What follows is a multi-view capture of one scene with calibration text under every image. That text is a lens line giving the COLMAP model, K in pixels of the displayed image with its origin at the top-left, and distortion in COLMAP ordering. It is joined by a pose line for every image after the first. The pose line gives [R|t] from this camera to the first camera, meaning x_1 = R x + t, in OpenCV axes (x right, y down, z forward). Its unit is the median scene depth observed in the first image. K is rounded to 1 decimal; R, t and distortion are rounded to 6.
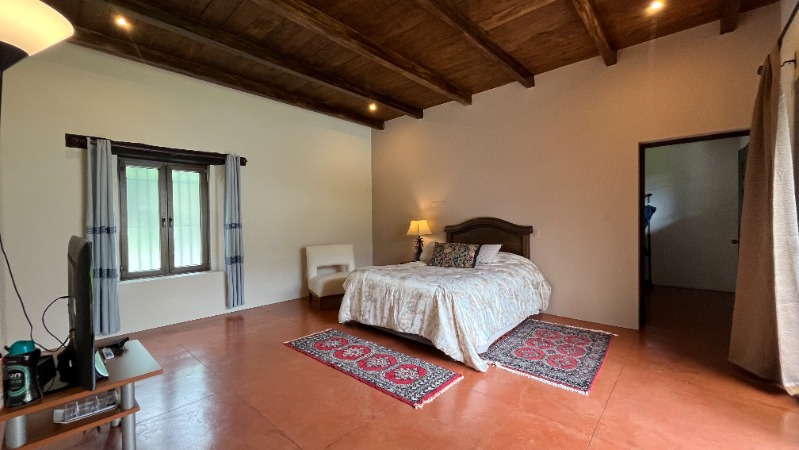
lens RADIAL K [[321.8, 0, 397.2], [0, 321.8, 224.0], [0, 0, 1]] dist [-0.002101, -0.000542]
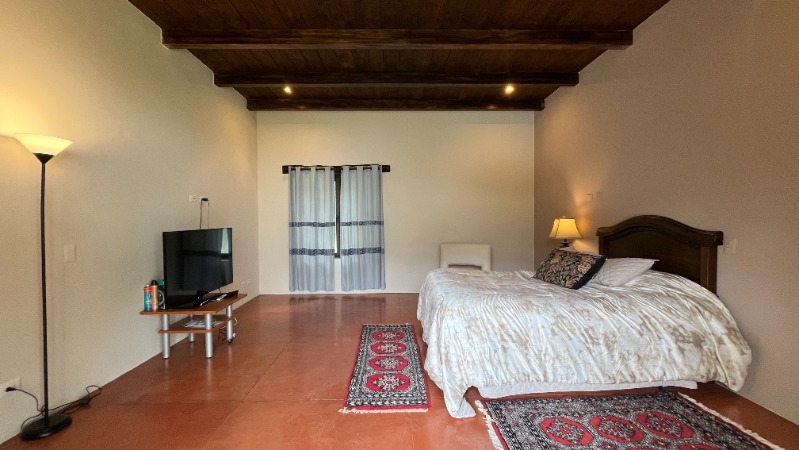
lens RADIAL K [[321.8, 0, 397.2], [0, 321.8, 224.0], [0, 0, 1]] dist [-0.002101, -0.000542]
pose [[0.687254, 0.017793, -0.726199, 0.497102], [-0.009585, 0.999835, 0.015426, -0.010982], [0.726354, -0.003641, 0.687311, 0.251416]]
